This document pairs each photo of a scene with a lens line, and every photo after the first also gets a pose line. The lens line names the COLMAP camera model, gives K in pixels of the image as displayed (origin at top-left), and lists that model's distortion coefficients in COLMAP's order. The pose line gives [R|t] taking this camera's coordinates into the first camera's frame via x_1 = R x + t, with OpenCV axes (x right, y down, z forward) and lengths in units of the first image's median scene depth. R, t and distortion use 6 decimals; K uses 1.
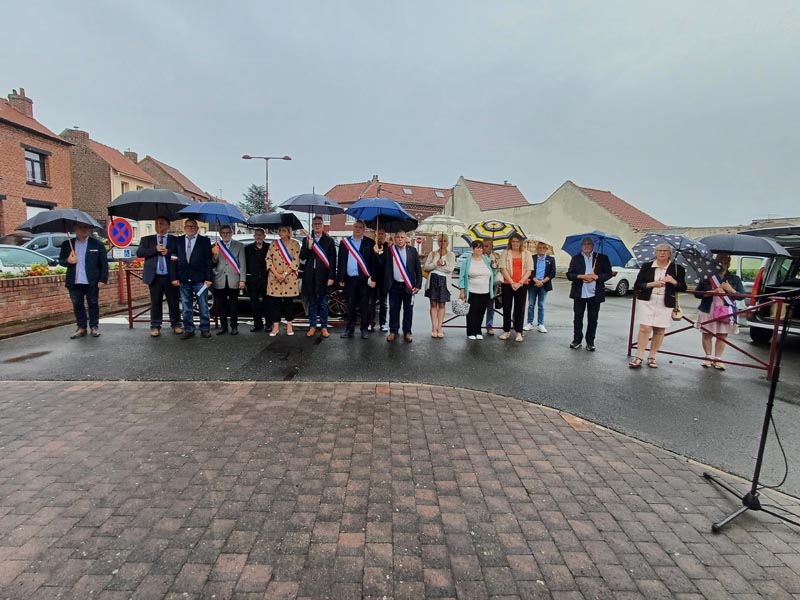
lens RADIAL K [[366.3, 0, 386.6], [0, 366.3, 286.4], [0, 0, 1]] dist [0.003485, -0.002935]
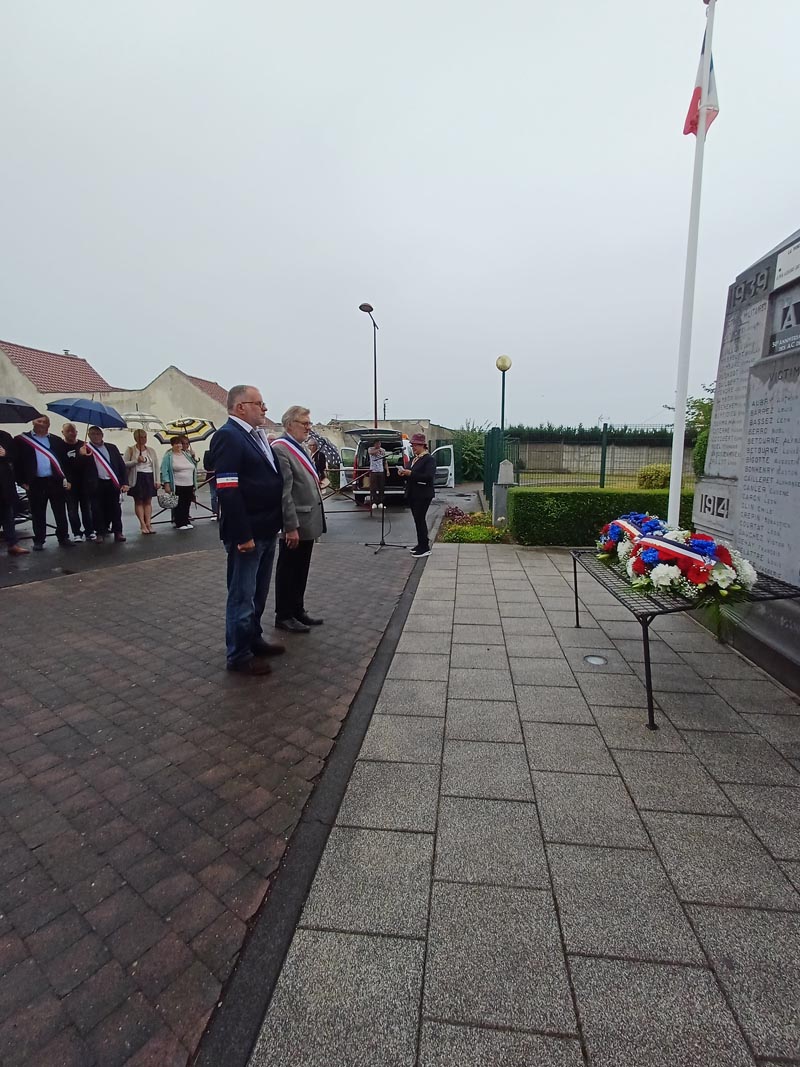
lens RADIAL K [[488.6, 0, 425.5], [0, 488.6, 521.2], [0, 0, 1]] dist [0.003485, -0.002935]
pose [[0.555900, -0.141590, 0.819102, -0.556063], [0.104058, 0.989488, 0.100422, 0.051902], [-0.824710, 0.029409, 0.564790, -0.403409]]
